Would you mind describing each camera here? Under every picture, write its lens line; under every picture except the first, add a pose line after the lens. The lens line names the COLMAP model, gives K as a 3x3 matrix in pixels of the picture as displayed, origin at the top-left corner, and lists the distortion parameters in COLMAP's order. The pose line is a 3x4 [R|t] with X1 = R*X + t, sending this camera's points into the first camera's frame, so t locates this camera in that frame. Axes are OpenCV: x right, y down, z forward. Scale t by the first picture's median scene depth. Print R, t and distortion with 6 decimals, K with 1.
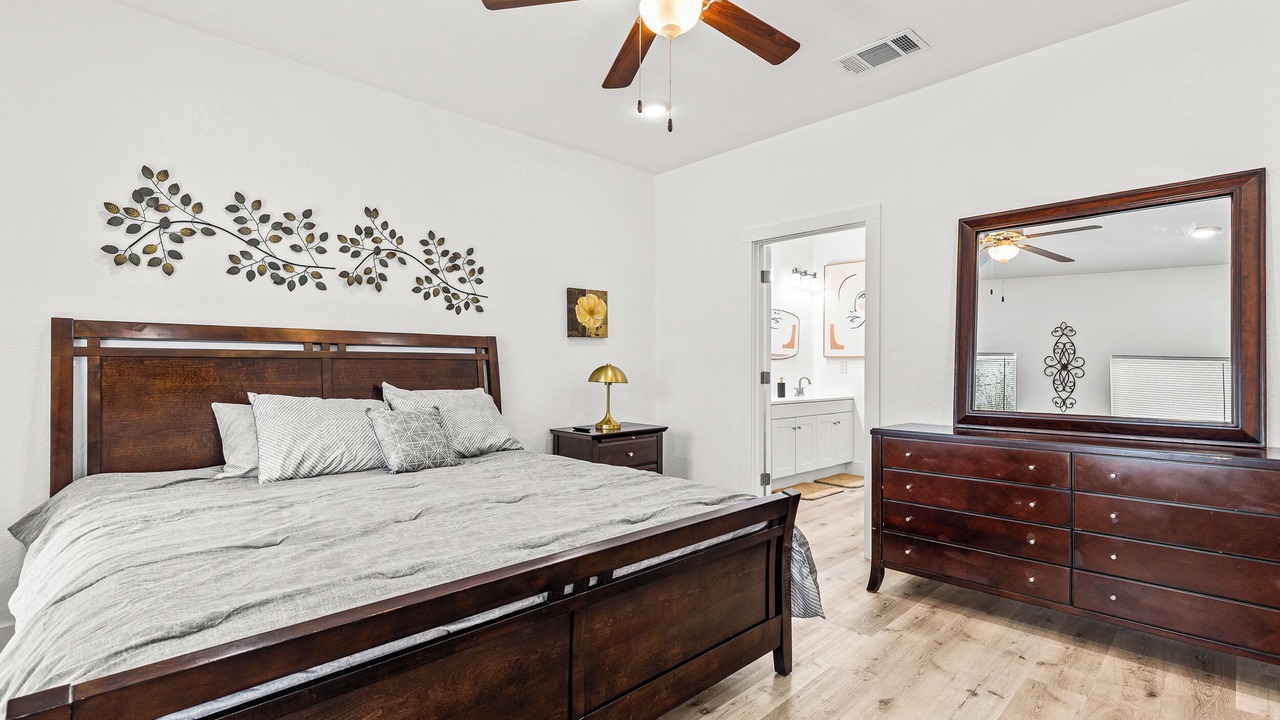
lens RADIAL K [[575.6, 0, 646.9], [0, 575.6, 359.0], [0, 0, 1]] dist [0.000680, -0.000628]
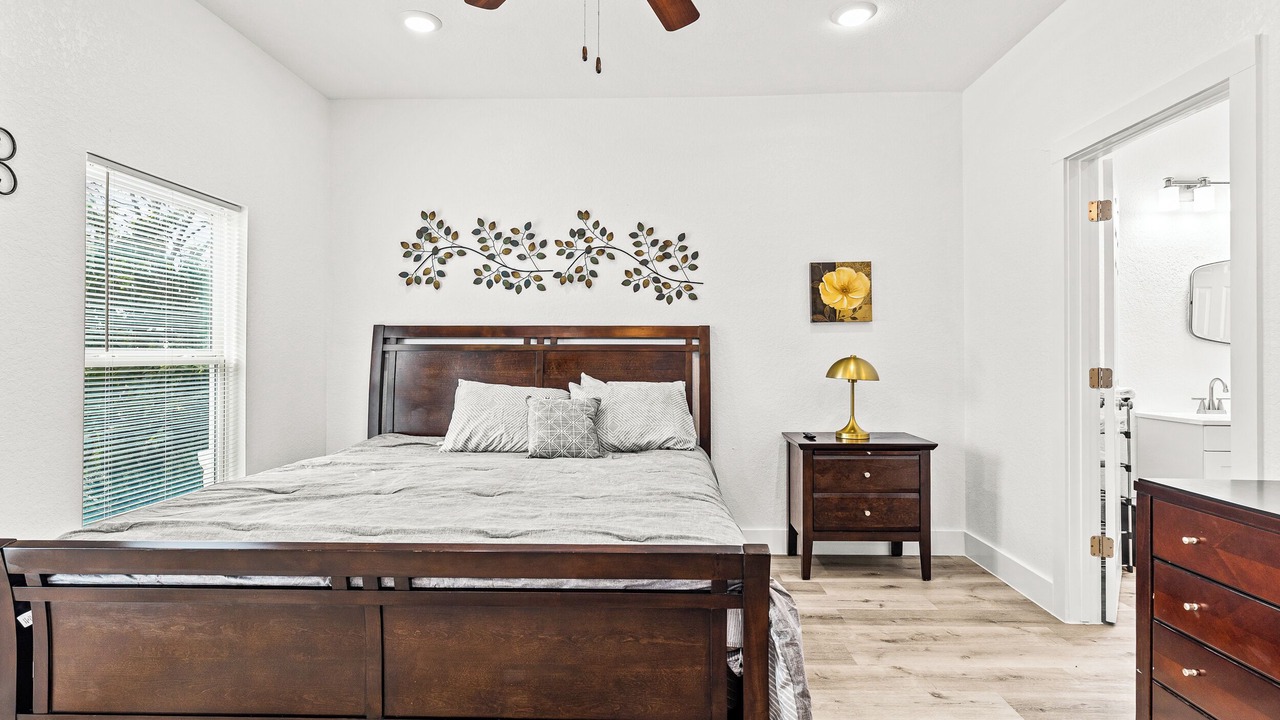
lens RADIAL K [[627.9, 0, 640.5], [0, 627.9, 348.9], [0, 0, 1]] dist [0.001011, 0.000779]
pose [[0.701834, -0.007558, -0.712301, 0.435362], [0.008080, 0.999964, -0.002650, -0.000217], [0.712295, -0.003895, 0.701869, 0.255052]]
